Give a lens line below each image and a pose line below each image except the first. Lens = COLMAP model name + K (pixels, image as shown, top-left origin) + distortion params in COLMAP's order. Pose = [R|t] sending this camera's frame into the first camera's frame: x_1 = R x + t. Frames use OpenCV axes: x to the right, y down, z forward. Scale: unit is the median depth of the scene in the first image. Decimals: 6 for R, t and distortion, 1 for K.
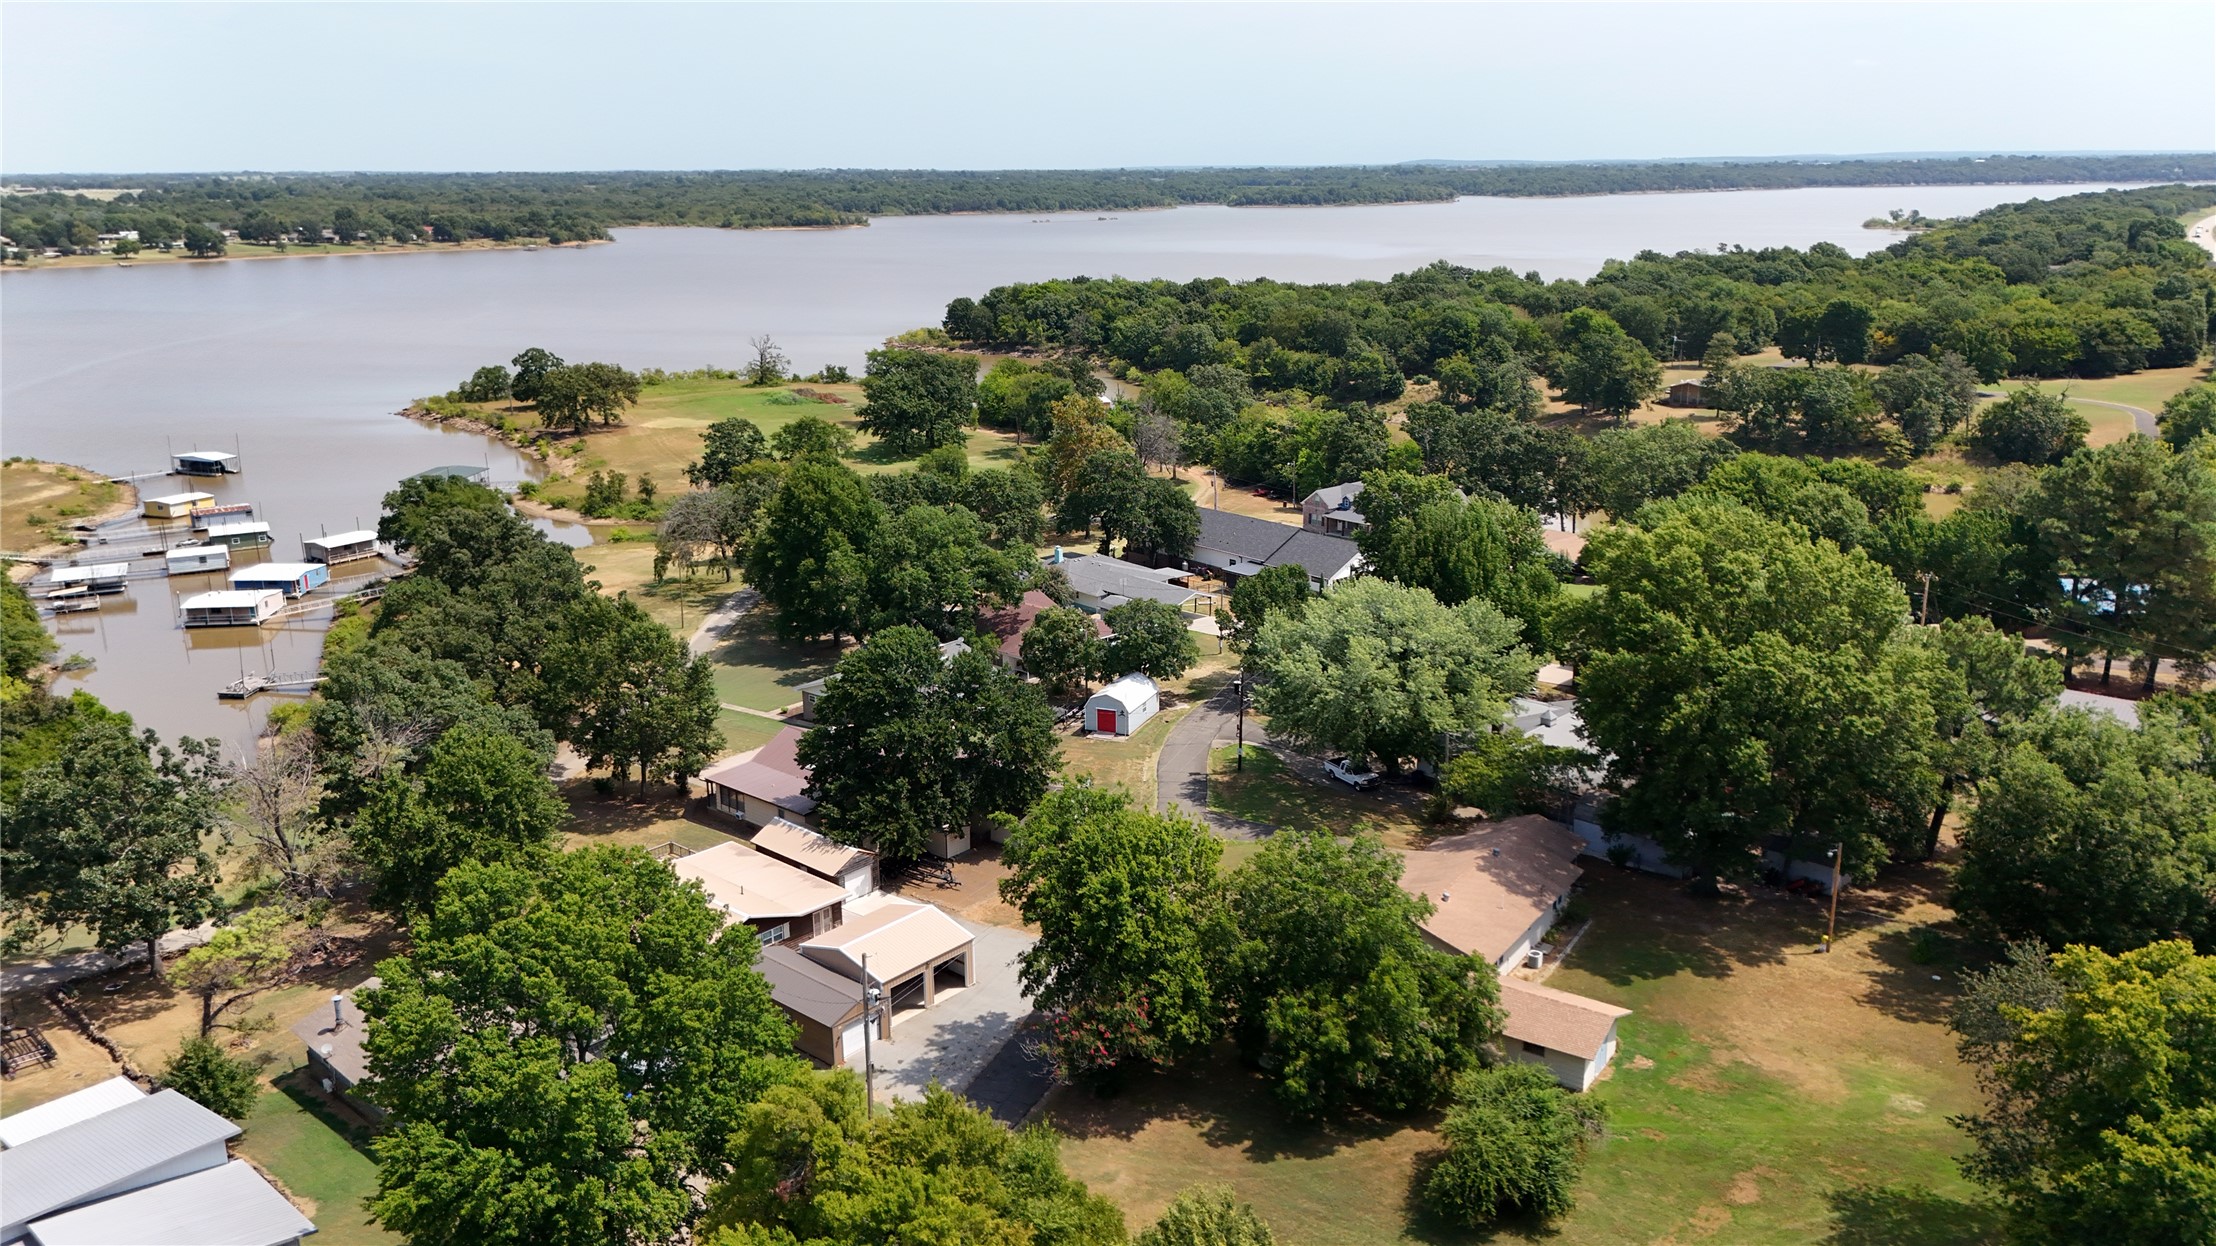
lens RADIAL K [[1635.5, 0, 1117.9], [0, 1635.5, 618.8], [0, 0, 1]] dist [0.065965, -0.070010]
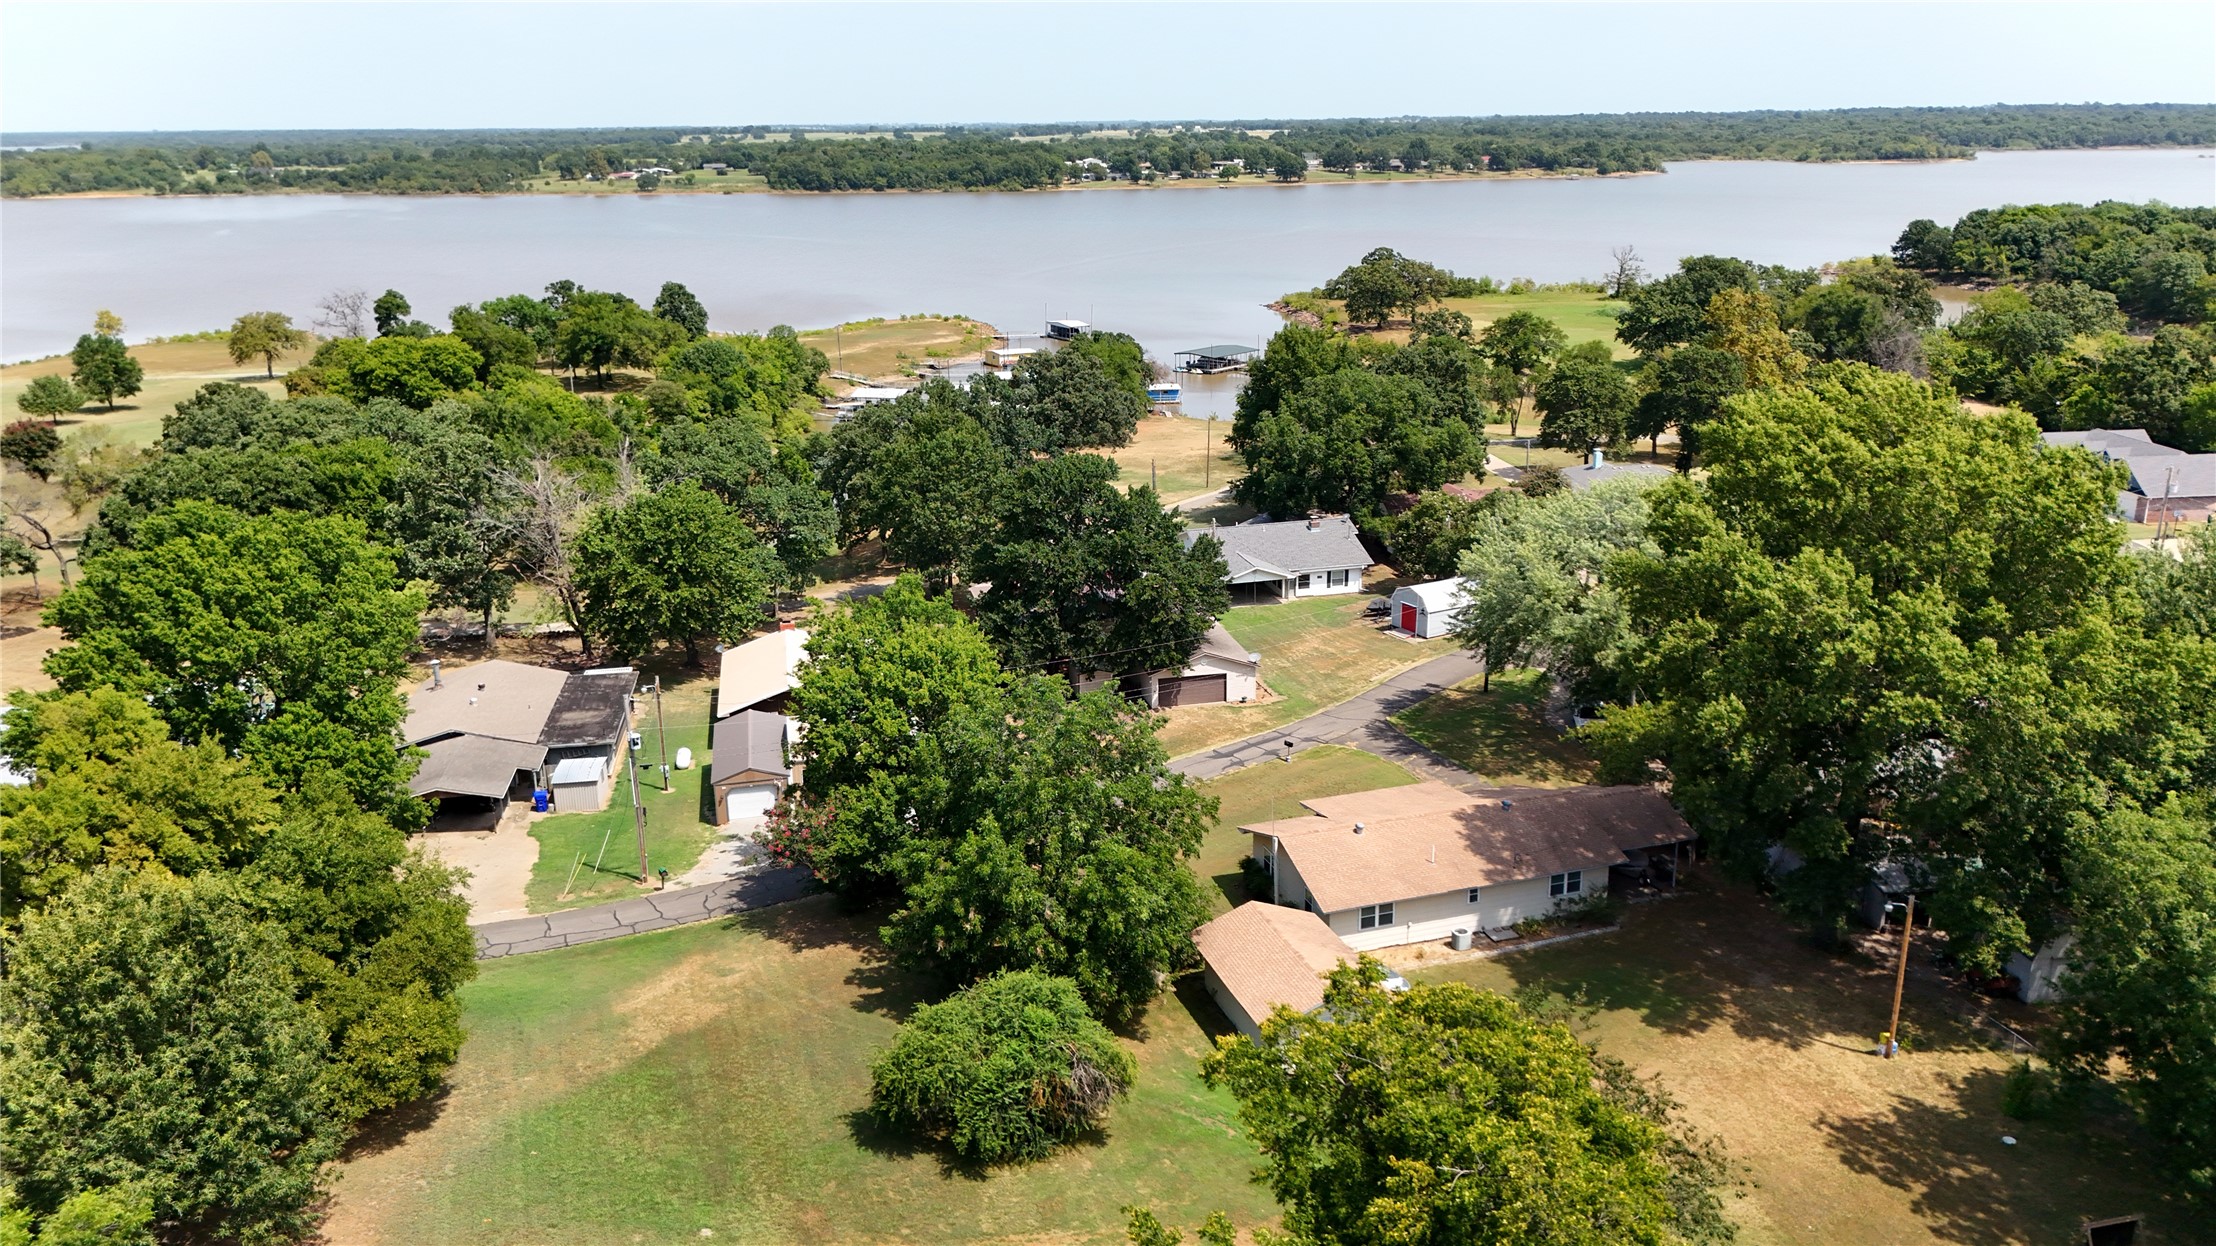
lens RADIAL K [[1635.5, 0, 1117.9], [0, 1635.5, 618.8], [0, 0, 1]] dist [0.065965, -0.070010]
pose [[0.800576, 0.173039, -0.573703, 0.158502], [-0.154680, 0.984628, 0.081133, 0.006998], [0.578923, 0.023787, 0.815035, 0.084132]]
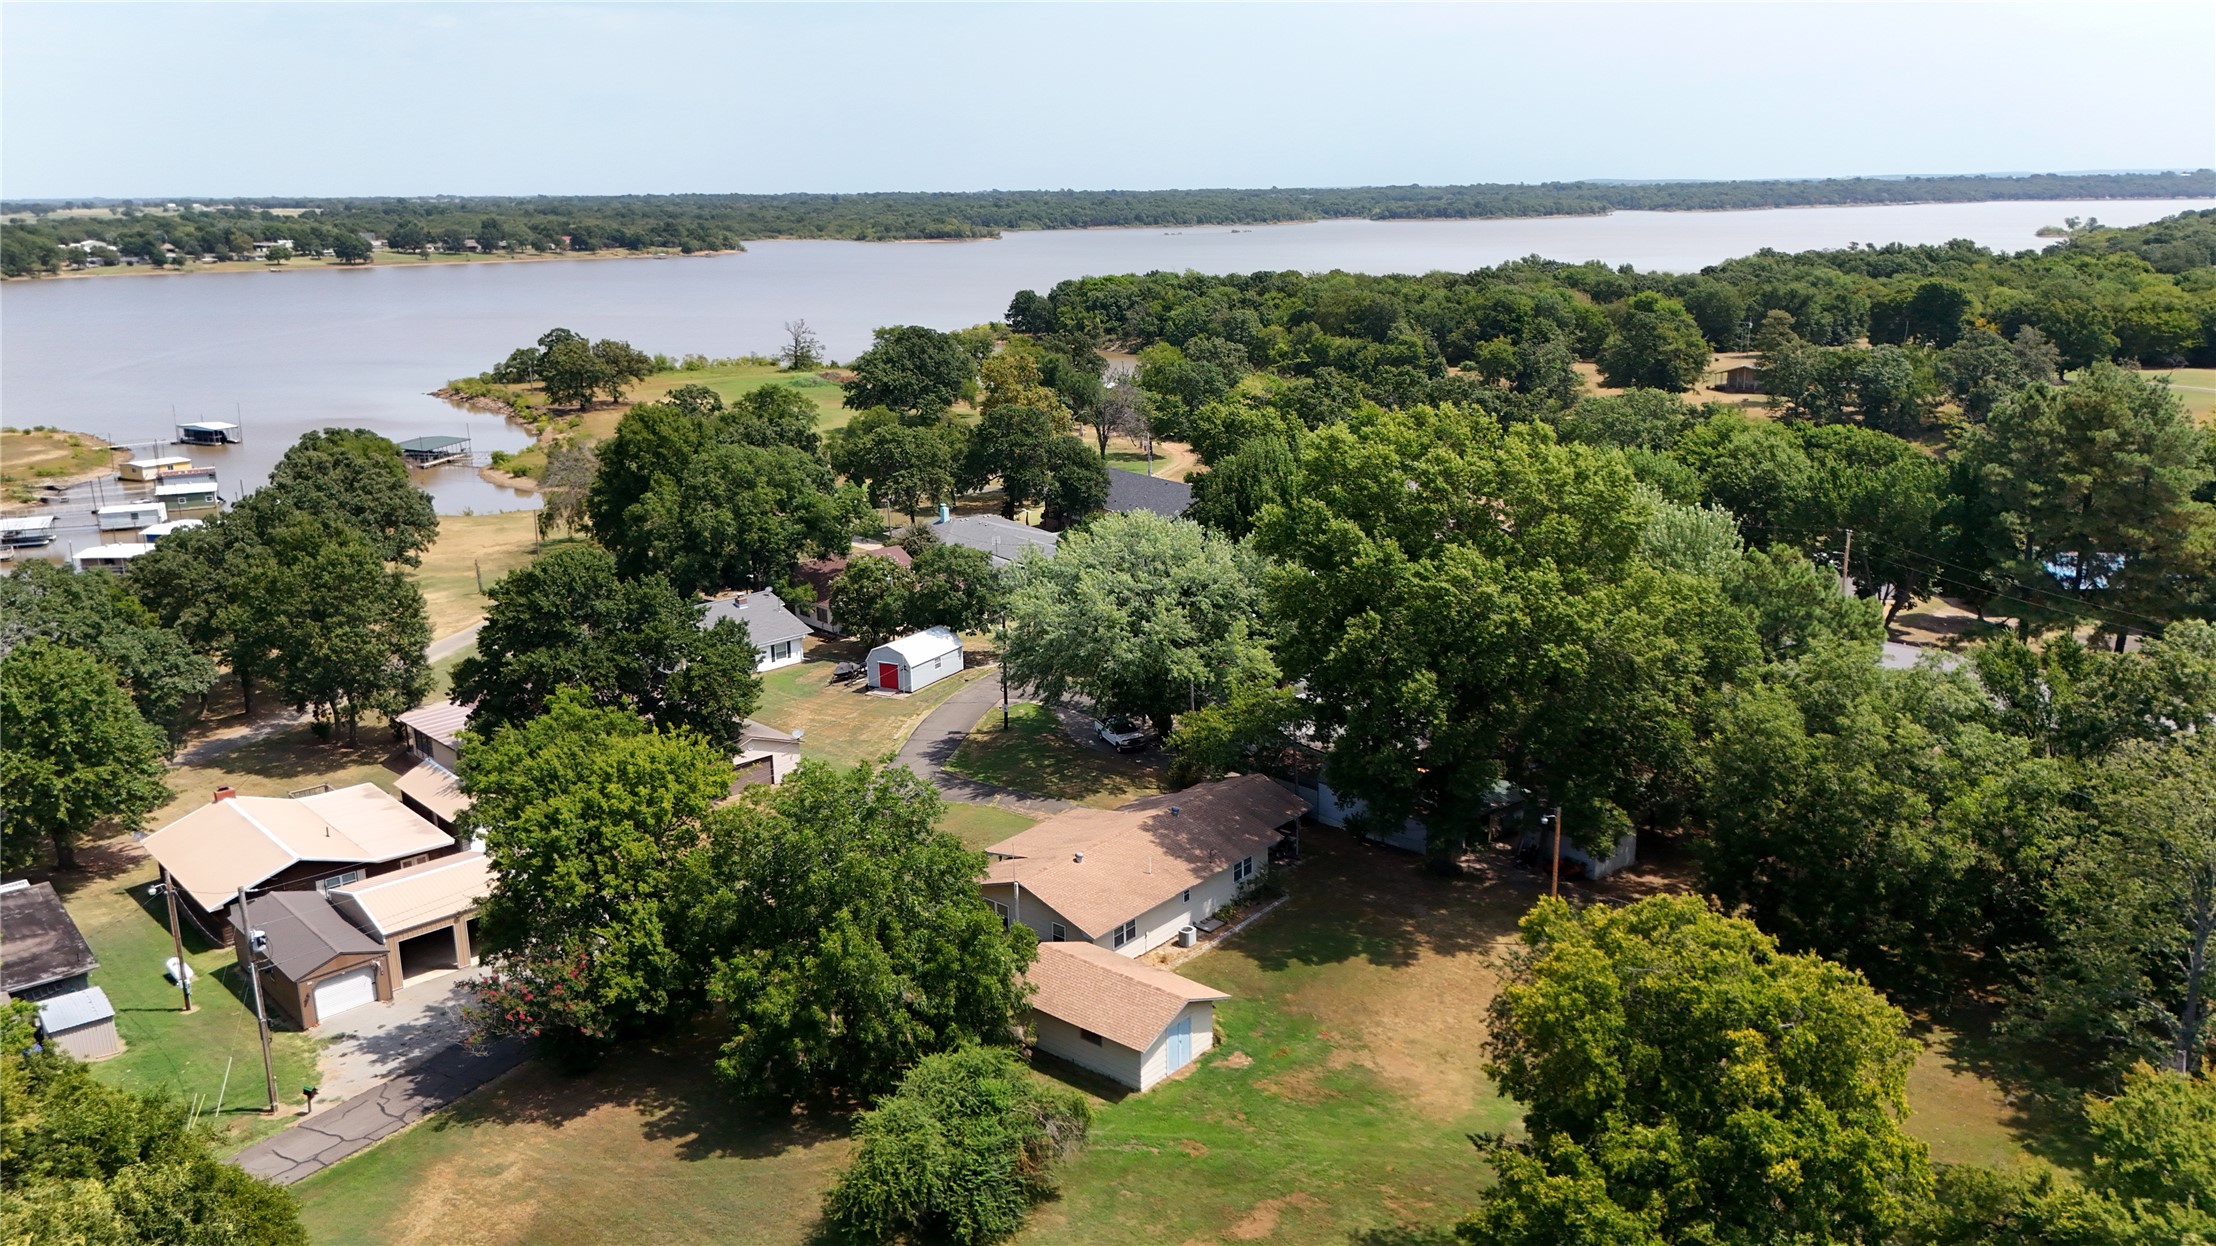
lens RADIAL K [[1635.5, 0, 1117.9], [0, 1635.5, 618.8], [0, 0, 1]] dist [0.065965, -0.070010]
pose [[0.995447, 0.020963, -0.092985, 0.086105], [-0.022135, 0.999688, -0.011595, 0.016680], [0.092713, 0.013600, 0.995600, 0.050535]]
